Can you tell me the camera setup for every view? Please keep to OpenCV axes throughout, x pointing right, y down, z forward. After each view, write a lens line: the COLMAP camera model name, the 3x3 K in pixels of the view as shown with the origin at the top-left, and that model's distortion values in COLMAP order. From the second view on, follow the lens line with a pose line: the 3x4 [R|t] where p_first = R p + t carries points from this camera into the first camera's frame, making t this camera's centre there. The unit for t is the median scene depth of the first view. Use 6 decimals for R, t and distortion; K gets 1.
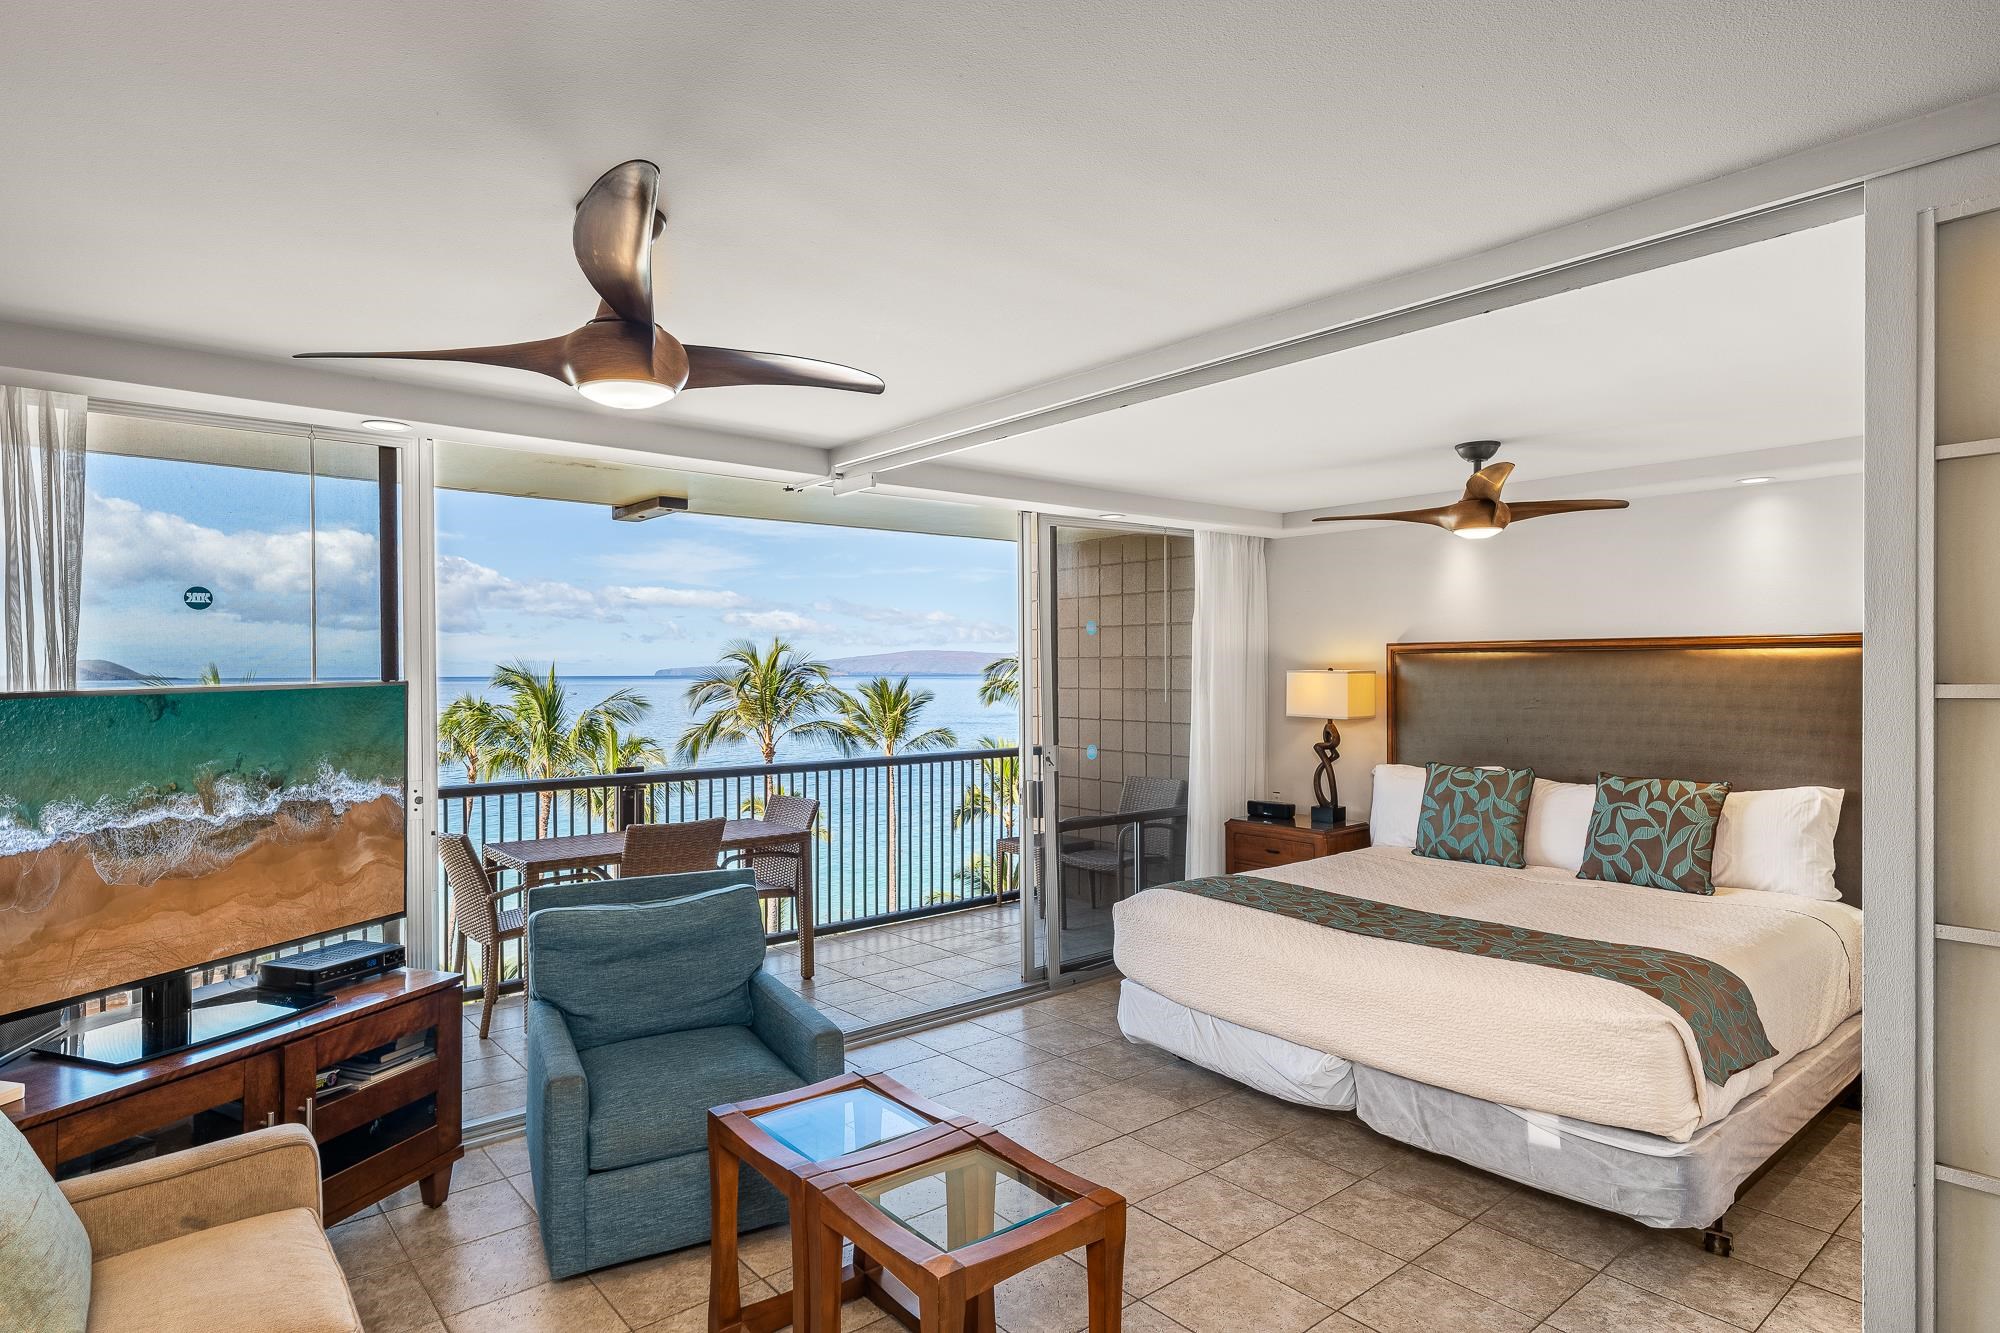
lens RADIAL K [[1094.0, 0, 1003.3], [0, 1094.0, 677.9], [0, 0, 1]] dist [0.000508, -0.000661]
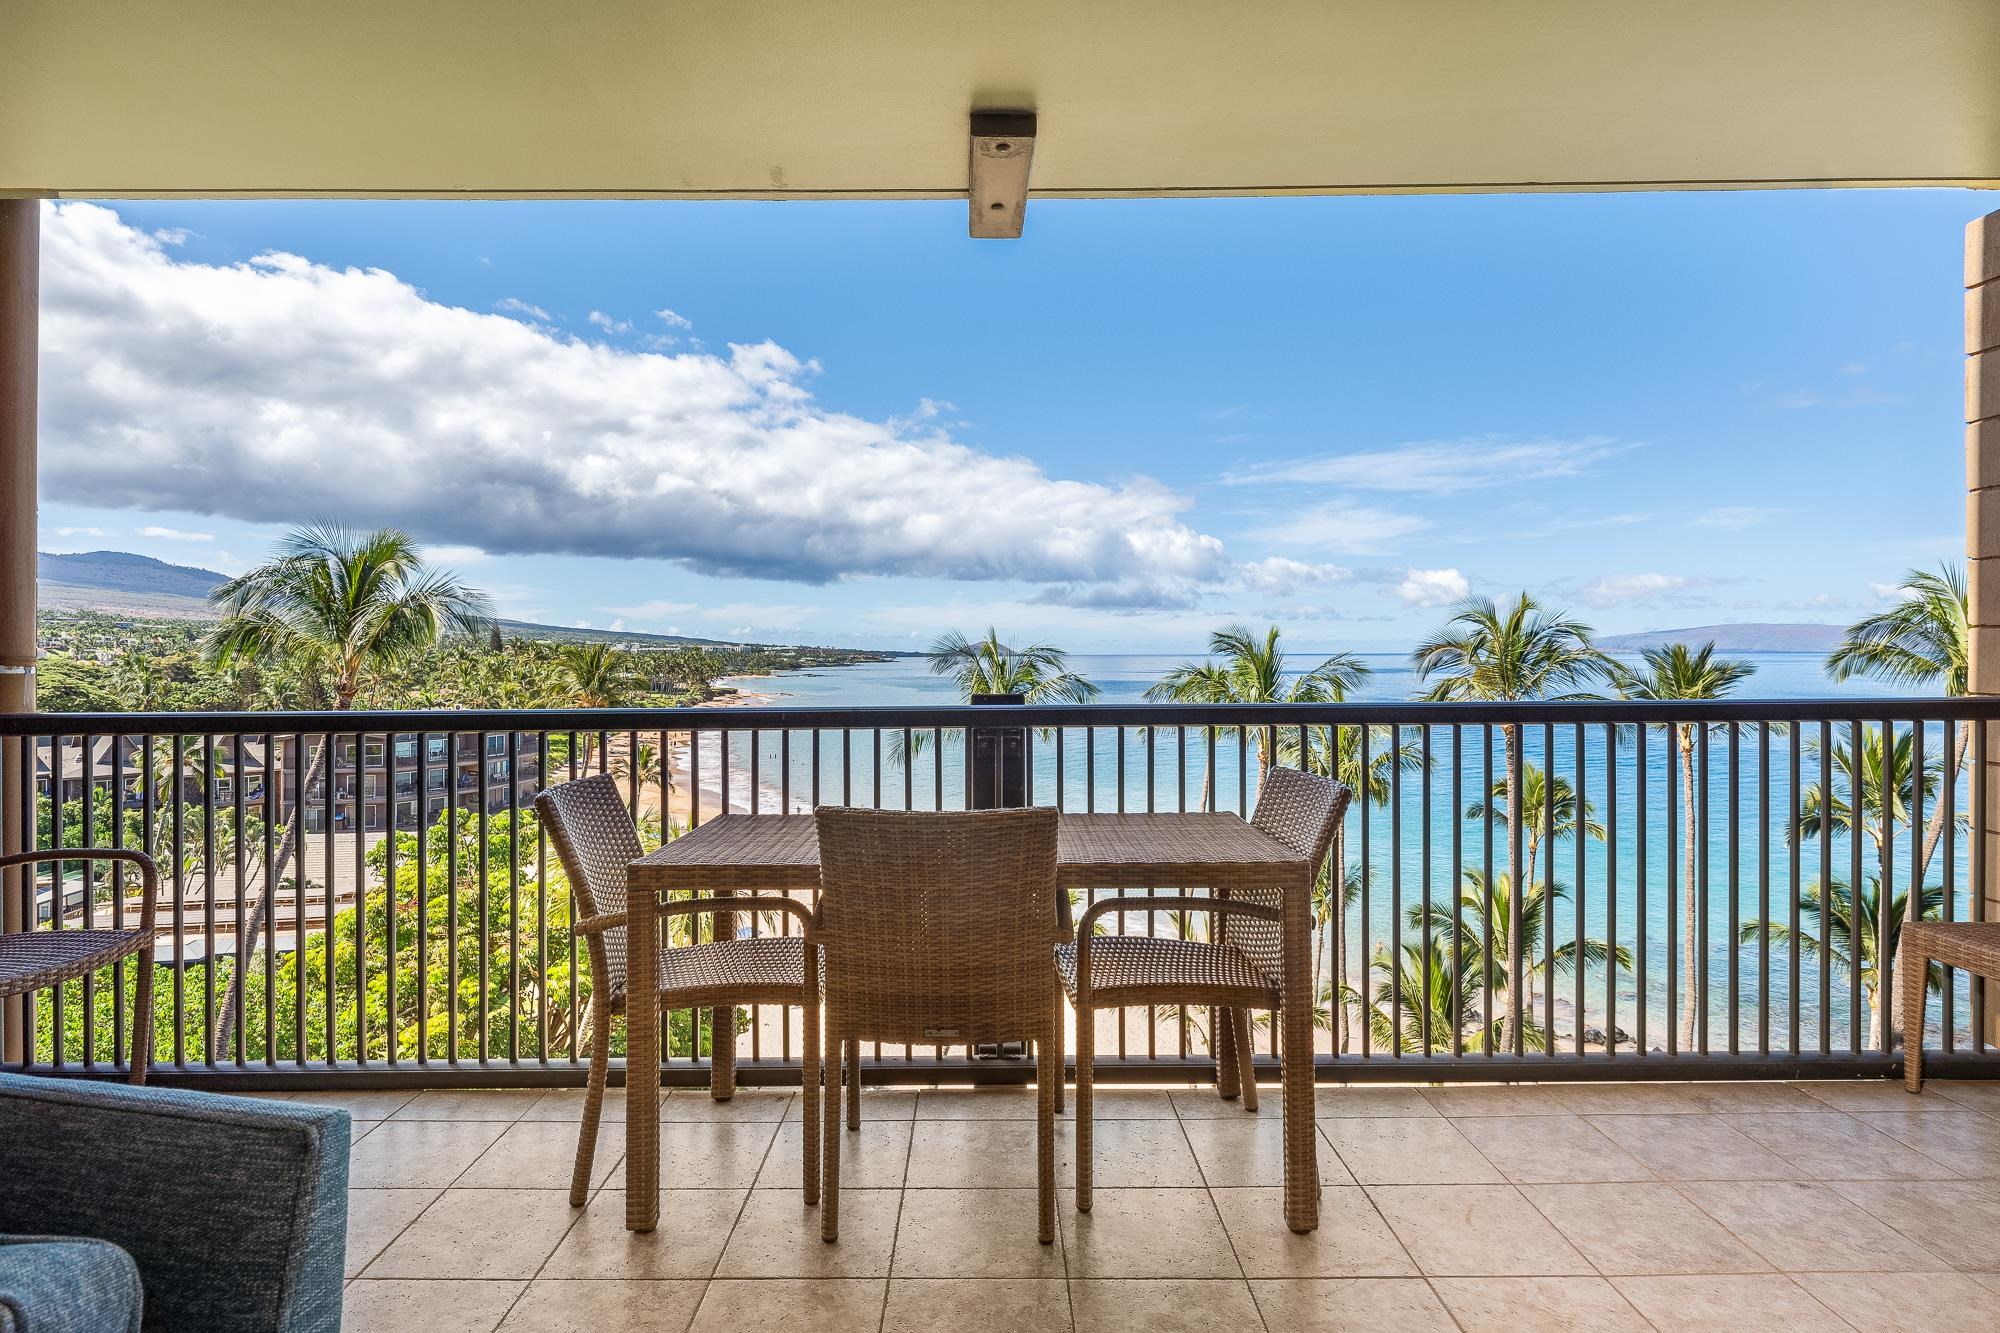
lens RADIAL K [[1040.4, 0, 989.8], [0, 1040.4, 645.3], [0, 0, 1]] dist [0.012058, -0.000912]
pose [[0.766185, -0.004514, -0.642605, -0.020810], [-0.002399, 0.999948, -0.009885, 0.079045], [0.642616, 0.009115, 0.766134, 0.776845]]
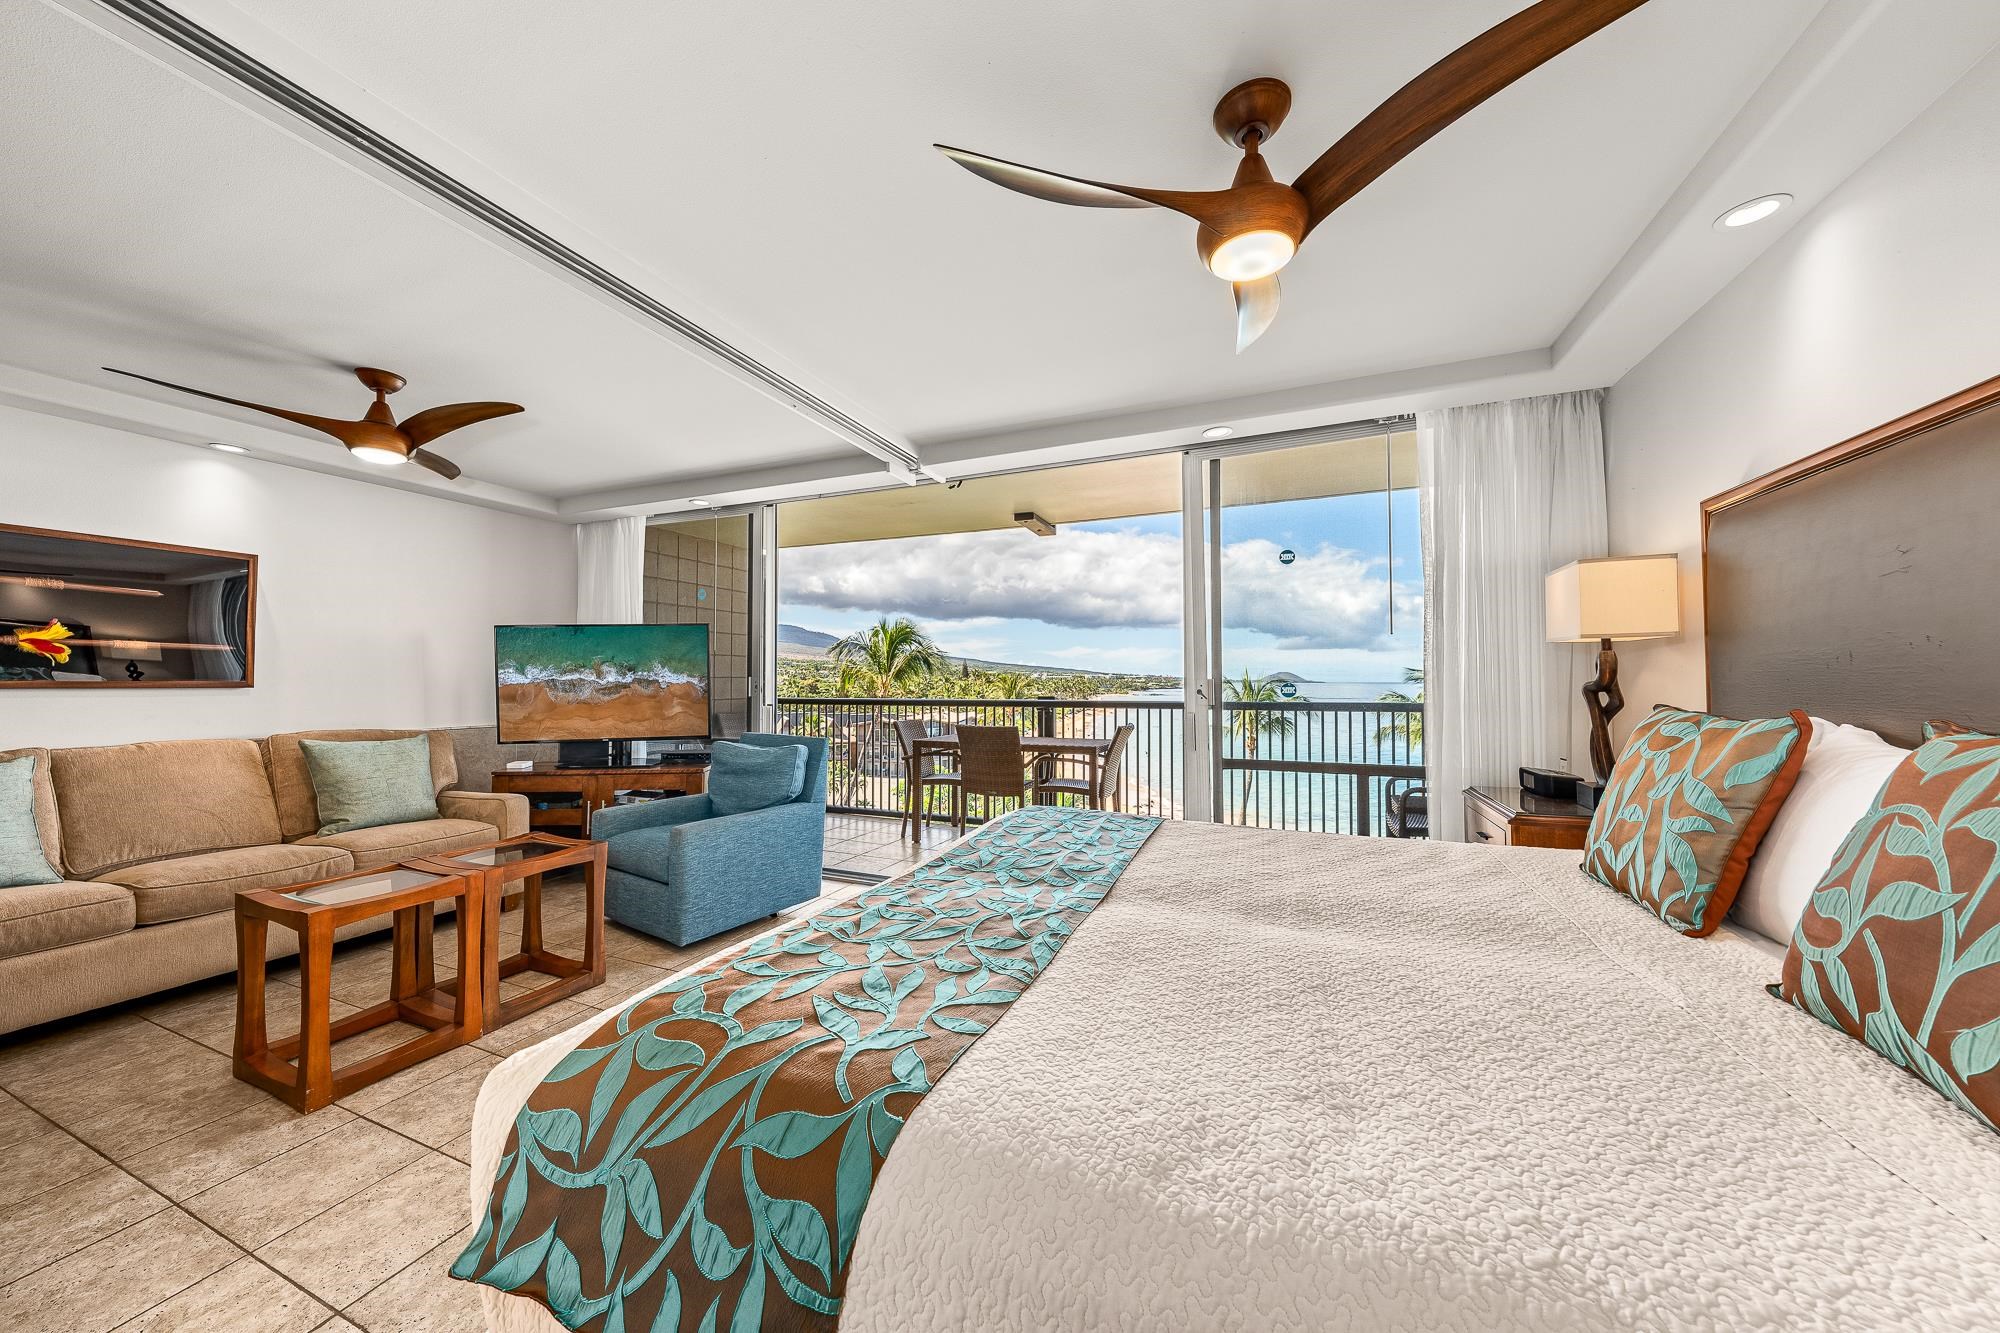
lens RADIAL K [[695.6, 0, 996.0], [0, 695.6, 665.7], [0, 0, 1]] dist [-0.007689, 0.001163]
pose [[0.454778, -0.015095, -0.890477, 0.615681], [-0.007423, 0.999757, -0.020738, 0.076361], [0.890574, 0.016041, 0.454556, 0.644747]]
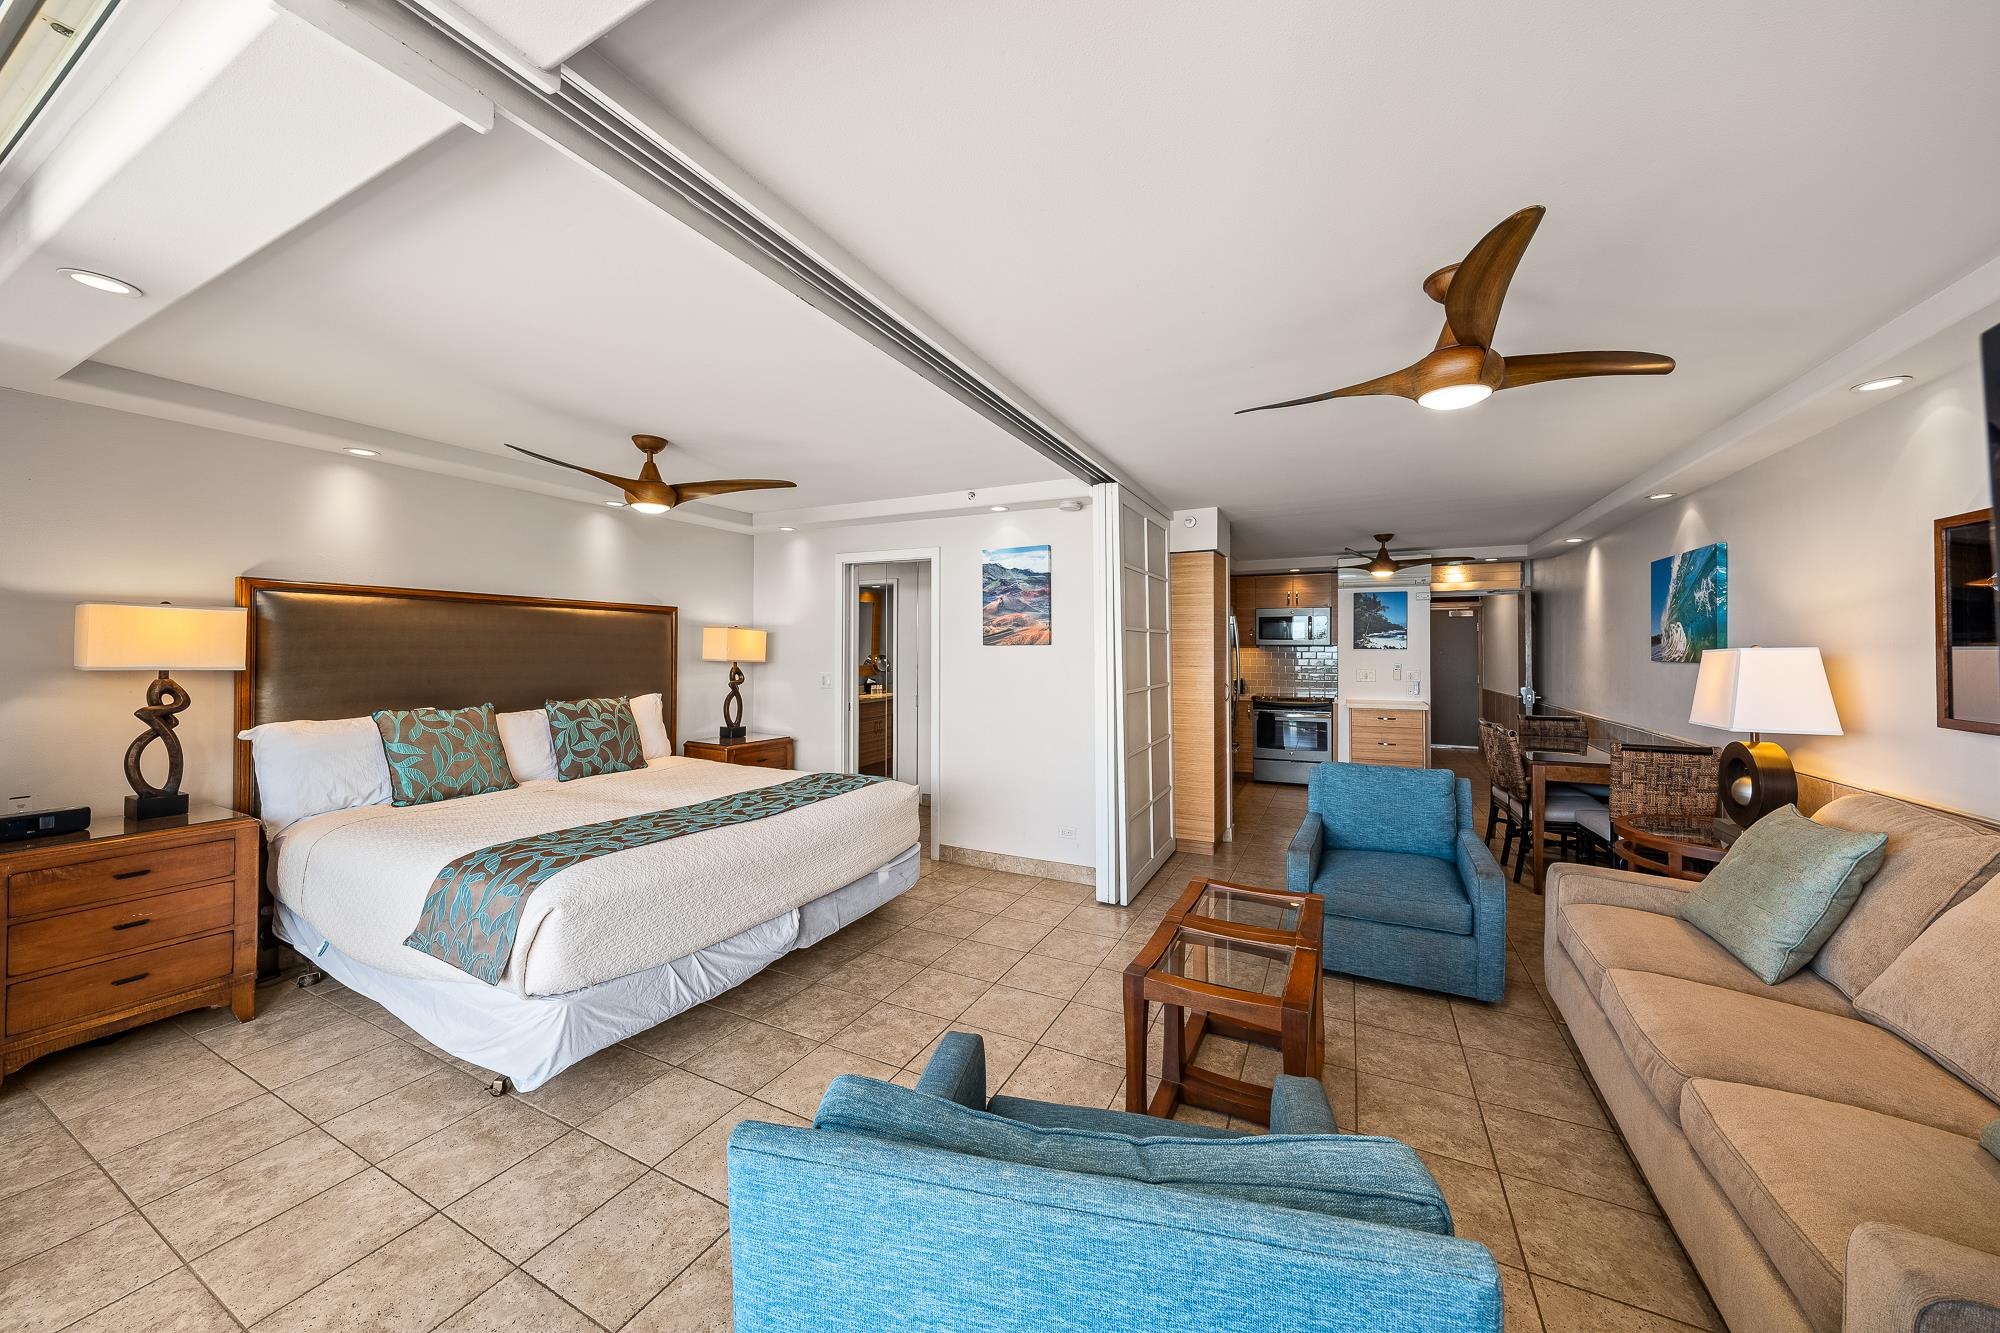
lens RADIAL K [[695.6, 0, 991.2], [0, 695.6, 648.1], [0, 0, 1]] dist [-0.007689, 0.001163]
pose [[-0.386561, 0.013357, 0.922167, -0.414832], [0.010240, 0.999896, -0.010191, 0.040418], [-0.922207, 0.005503, -0.386658, 0.847746]]
